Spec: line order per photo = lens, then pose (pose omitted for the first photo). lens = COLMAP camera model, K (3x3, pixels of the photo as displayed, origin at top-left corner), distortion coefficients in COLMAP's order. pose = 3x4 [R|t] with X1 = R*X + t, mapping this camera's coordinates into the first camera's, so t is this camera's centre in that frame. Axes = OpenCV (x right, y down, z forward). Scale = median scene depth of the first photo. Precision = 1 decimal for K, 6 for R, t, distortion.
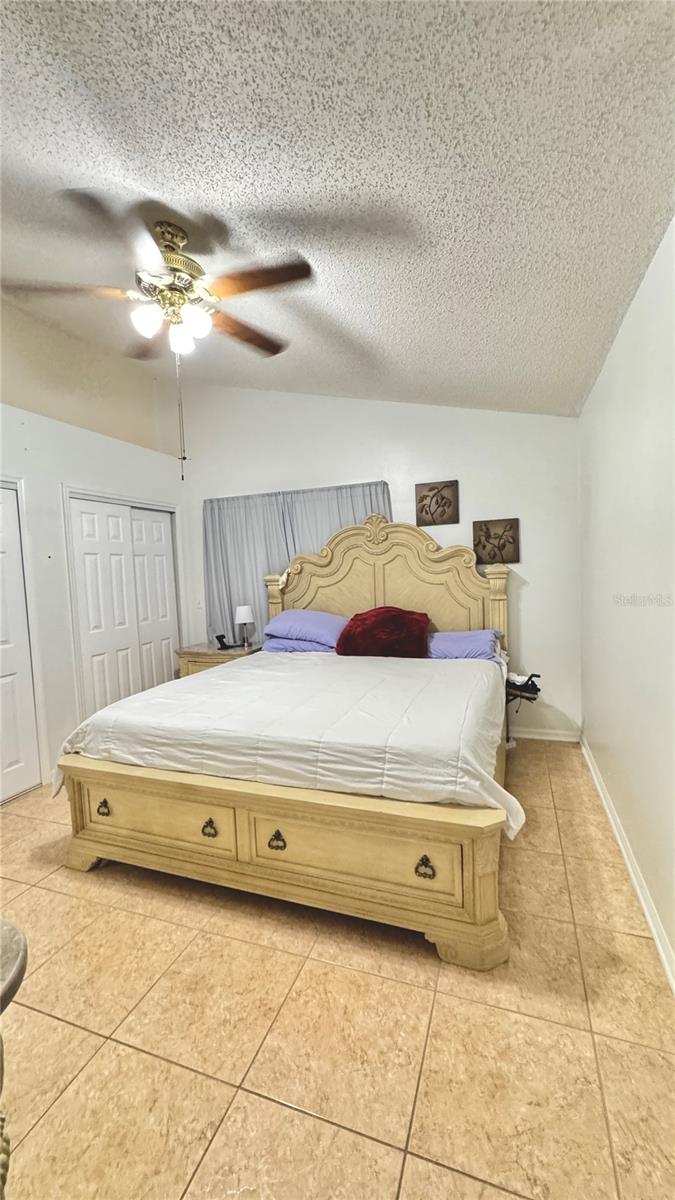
lens RADIAL K [[478.5, 0, 338.7], [0, 478.5, 598.6], [0, 0, 1]] dist [-0.001731, 0.000978]
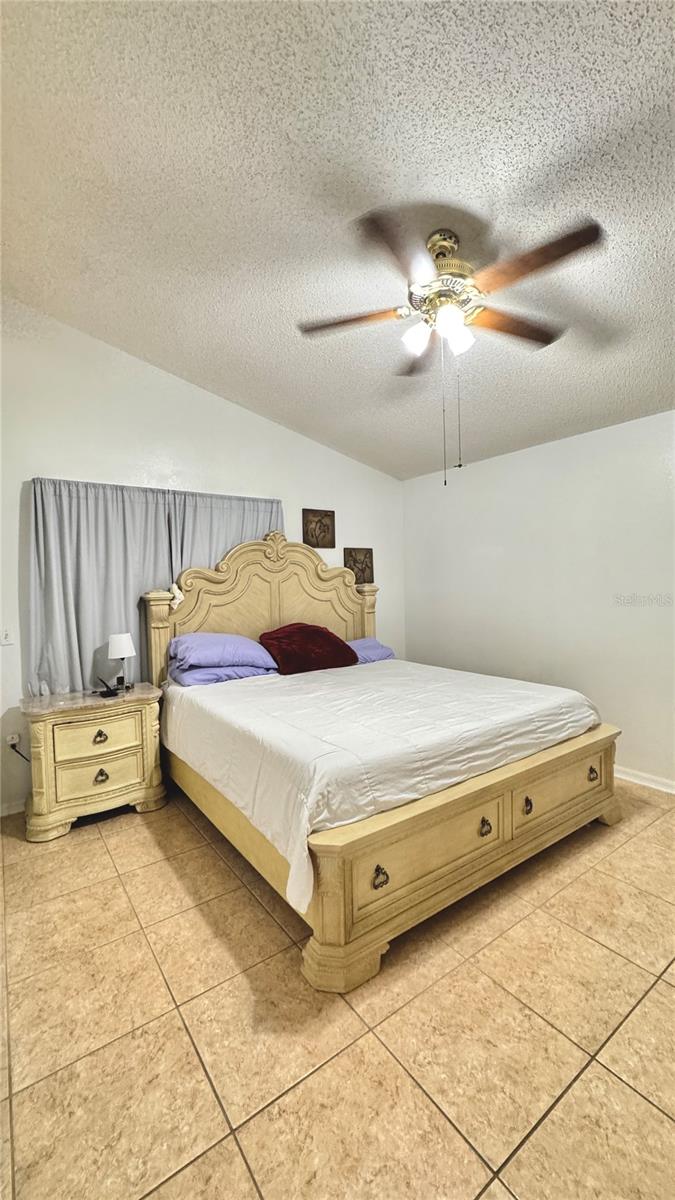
lens RADIAL K [[478.5, 0, 338.7], [0, 478.5, 598.6], [0, 0, 1]] dist [-0.001731, 0.000978]
pose [[0.562439, -0.000477, 0.826838, -1.170478], [0.053712, 0.997909, -0.035960, 0.010355], [-0.825092, 0.064636, 0.561289, 0.588277]]
